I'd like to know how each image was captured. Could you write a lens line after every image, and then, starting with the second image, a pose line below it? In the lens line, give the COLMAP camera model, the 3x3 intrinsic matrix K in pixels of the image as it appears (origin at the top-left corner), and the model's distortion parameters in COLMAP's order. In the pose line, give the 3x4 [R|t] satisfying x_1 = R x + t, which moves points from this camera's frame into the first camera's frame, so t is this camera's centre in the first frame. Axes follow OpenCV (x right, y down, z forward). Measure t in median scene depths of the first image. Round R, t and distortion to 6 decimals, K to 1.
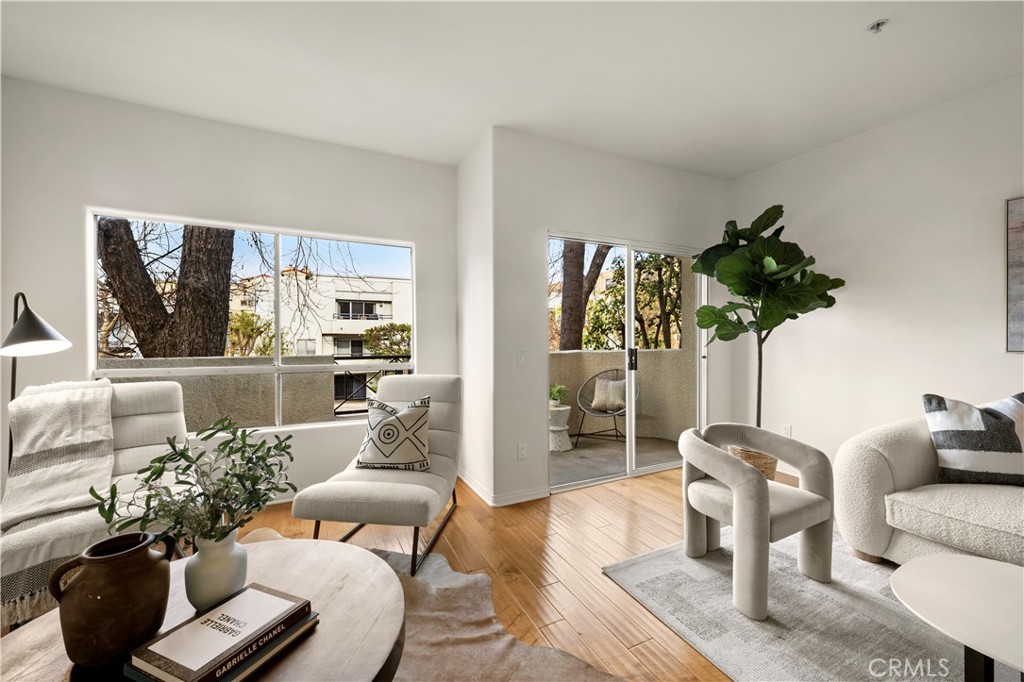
lens RADIAL K [[405.4, 0, 512.6], [0, 405.4, 339.1], [0, 0, 1]] dist [0.001364, 0.000221]
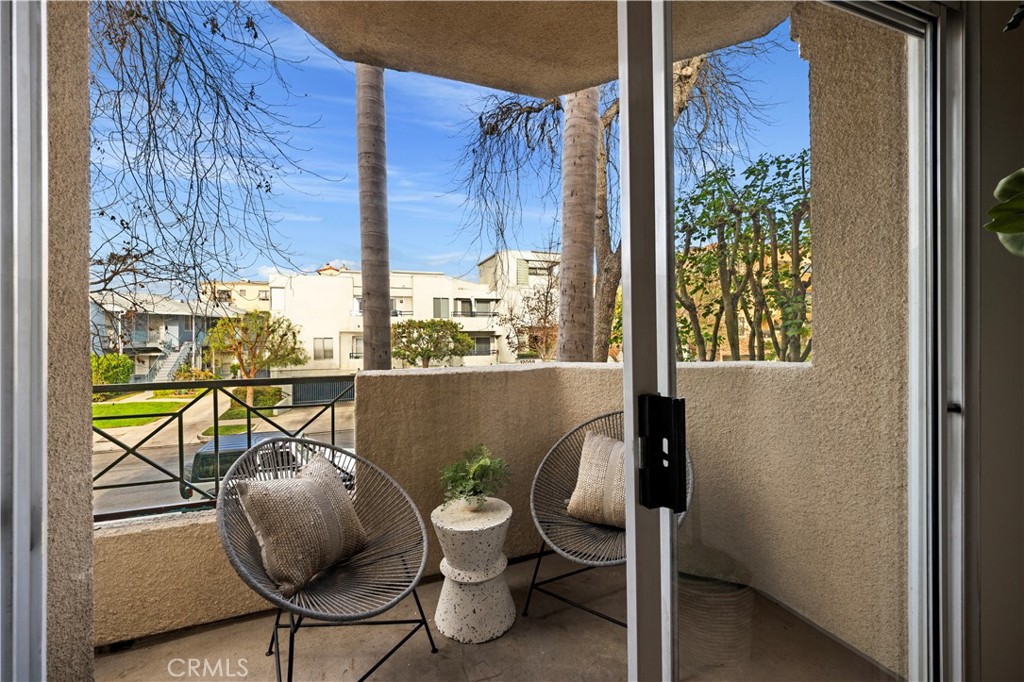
lens RADIAL K [[405.4, 0, 507.5], [0, 405.4, 335.2], [0, 0, 1]] dist [0.001364, 0.000221]
pose [[0.993225, -0.008679, -0.115886, 0.087840], [0.008639, 0.999962, -0.000847, -0.002112], [0.115889, -0.000159, 0.993262, 0.285303]]
